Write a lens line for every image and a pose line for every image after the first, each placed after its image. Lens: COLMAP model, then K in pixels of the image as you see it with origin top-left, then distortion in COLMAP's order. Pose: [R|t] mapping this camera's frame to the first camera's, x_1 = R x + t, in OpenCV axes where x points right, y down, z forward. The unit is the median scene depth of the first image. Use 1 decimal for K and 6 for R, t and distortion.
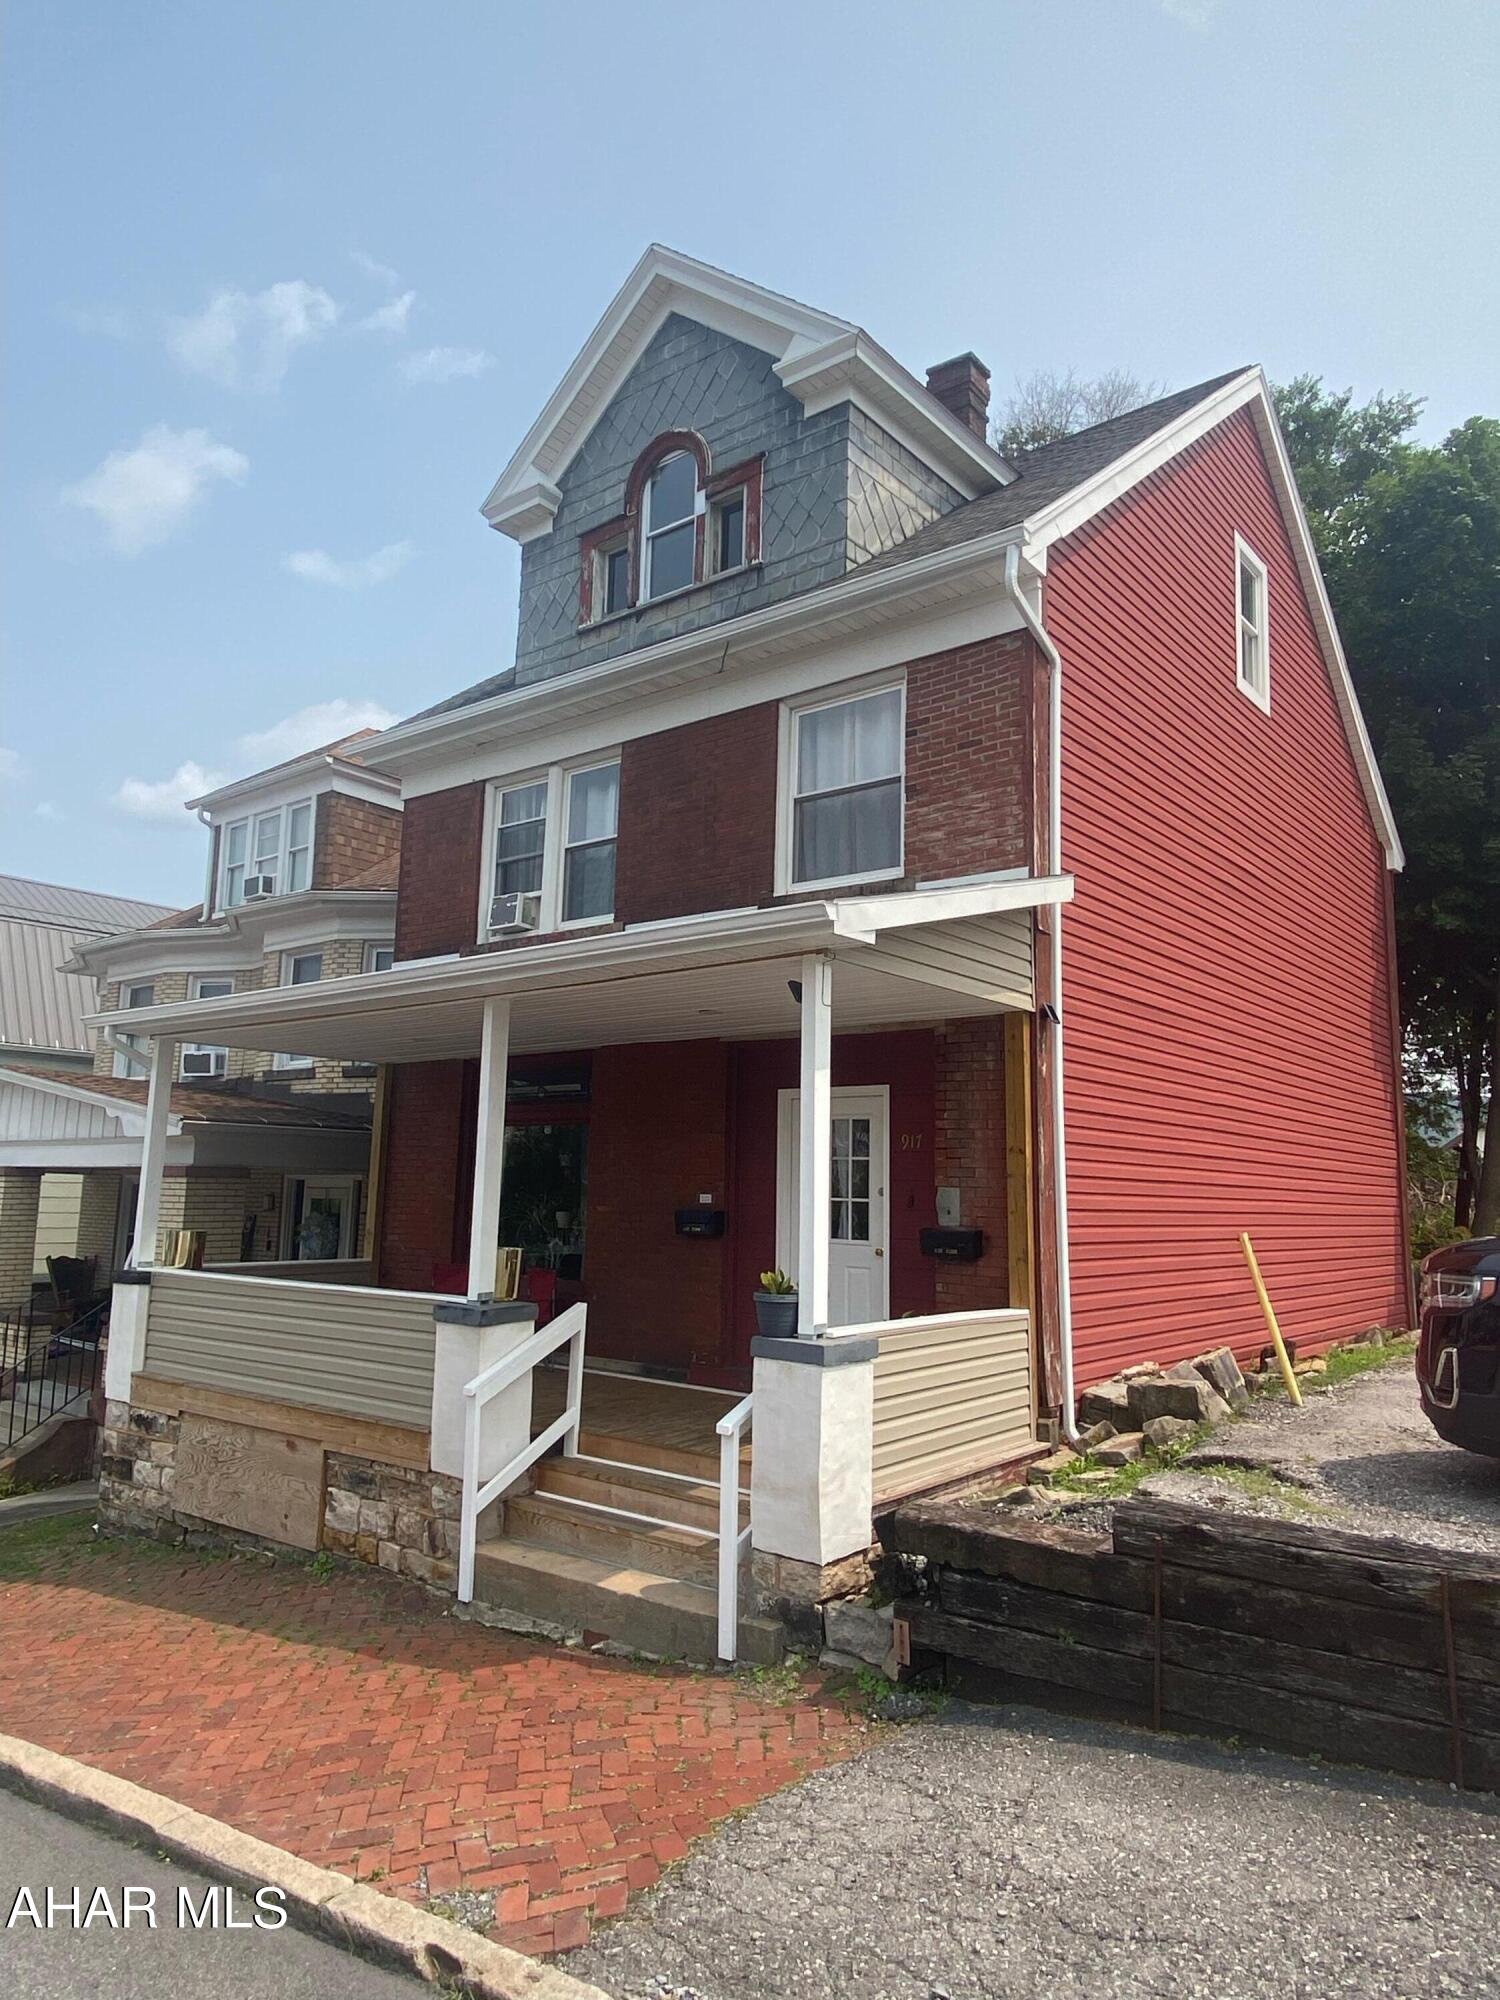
lens RADIAL K [[1300.9, 0, 750.0], [0, 1300.9, 1000.0], [0, 0, 1]] dist [0.067997, -0.094718]
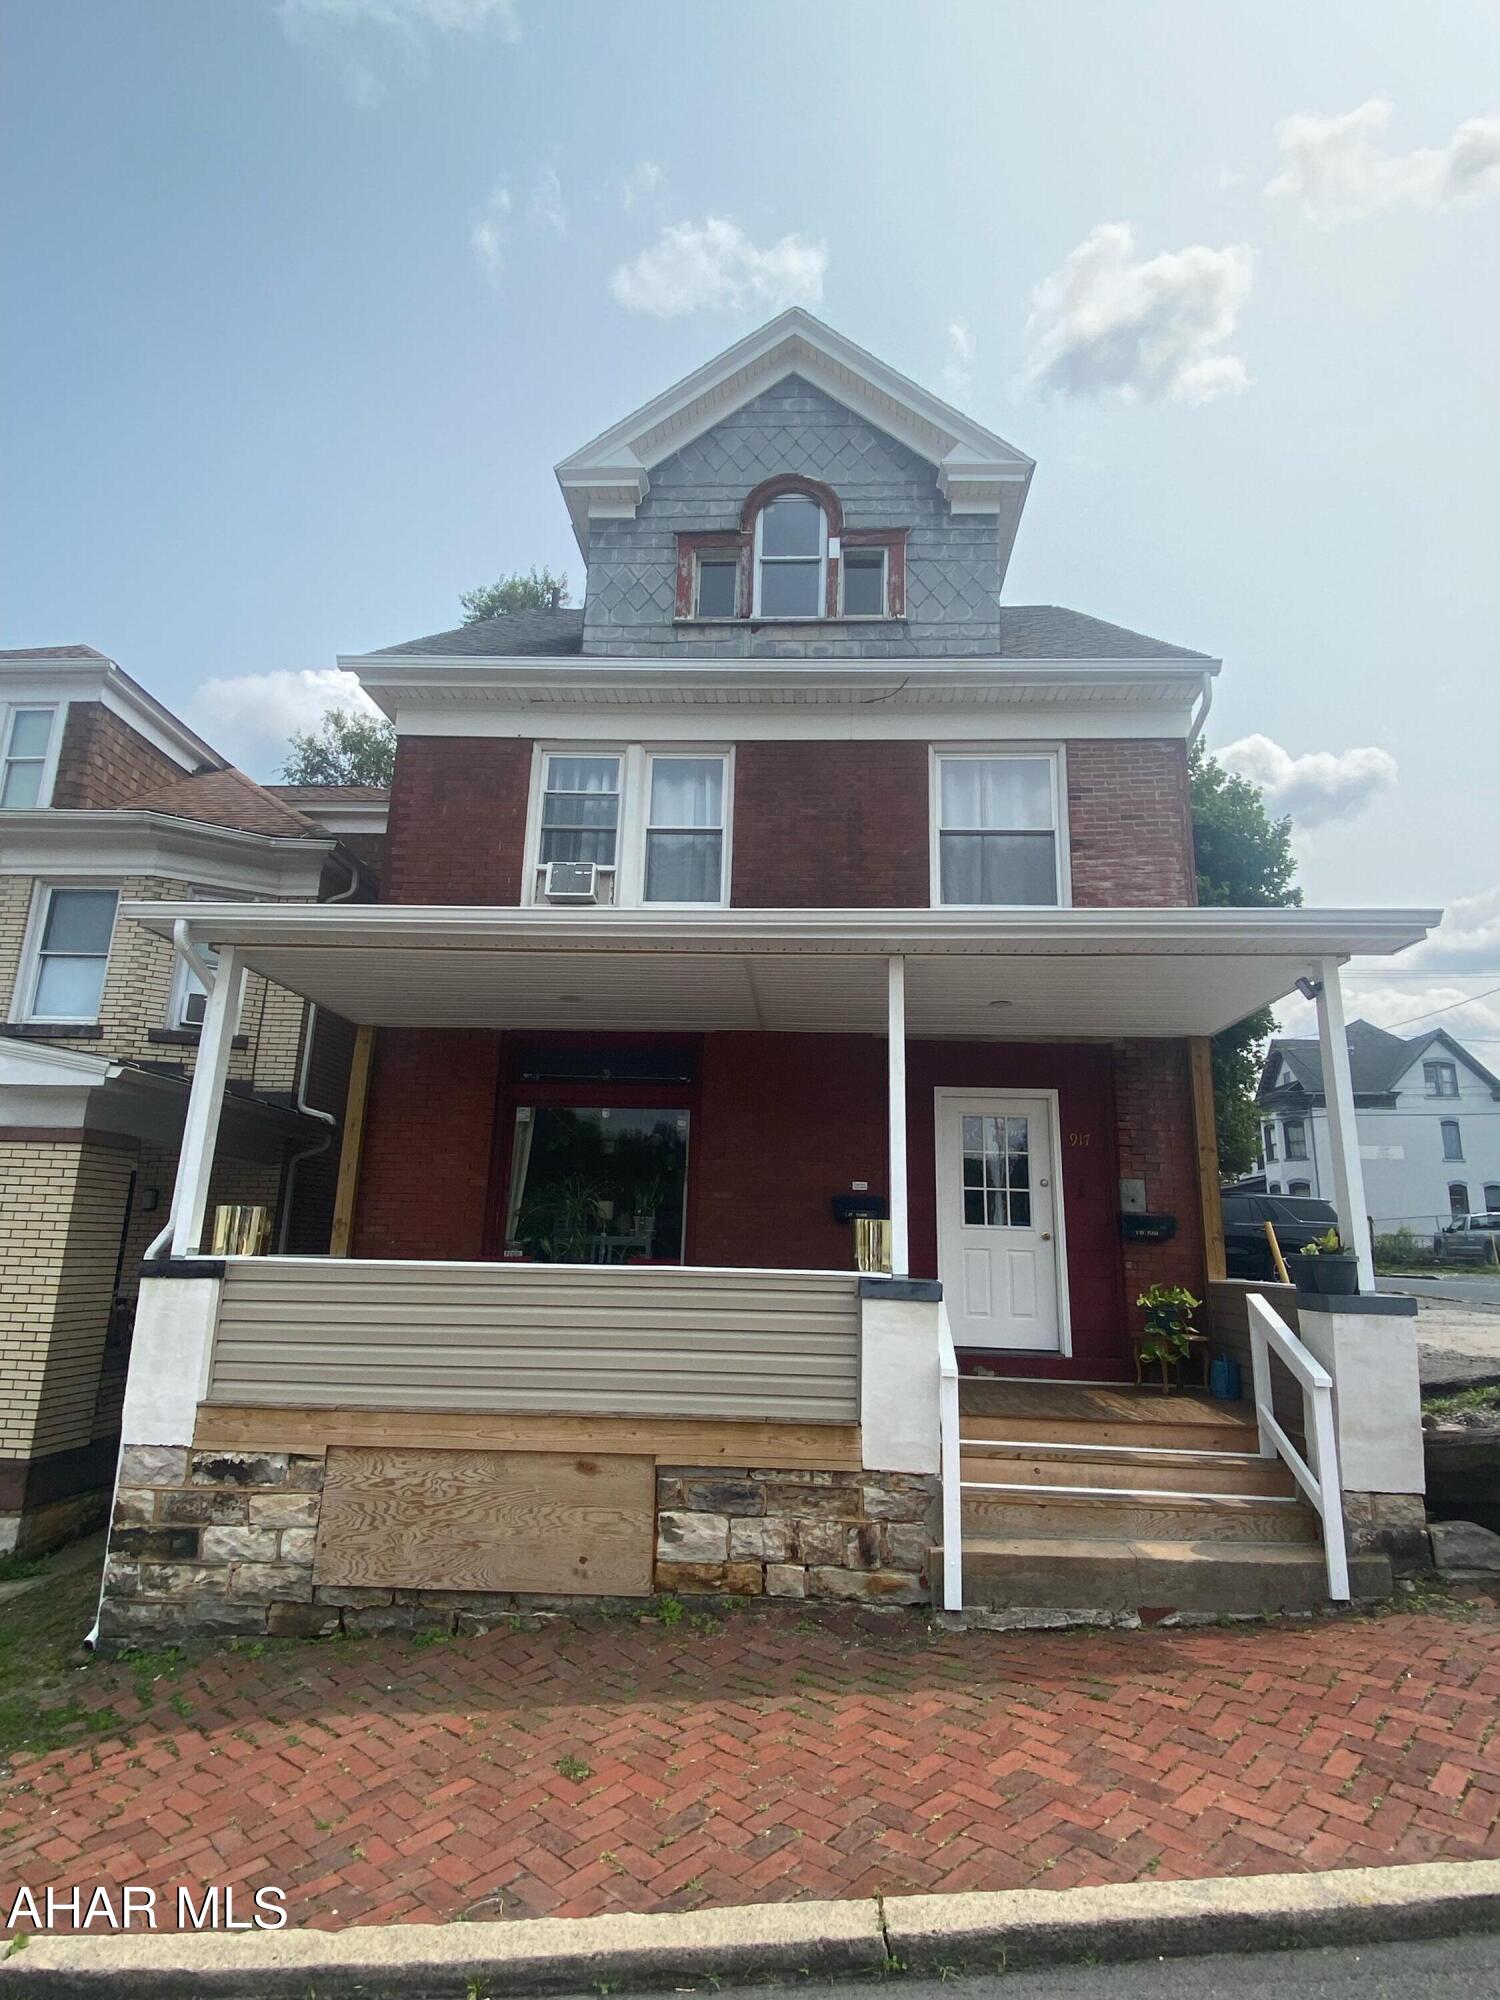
lens RADIAL K [[1065.5, 0, 750.0], [0, 1065.5, 1000.0], [0, 0, 1]] dist [0.033559, -0.039430]
pose [[0.807862, 0.137259, 0.573166, -0.670948], [-0.097215, 0.990216, -0.100109, 0.108944], [-0.581299, 0.025154, 0.813301, 0.393570]]
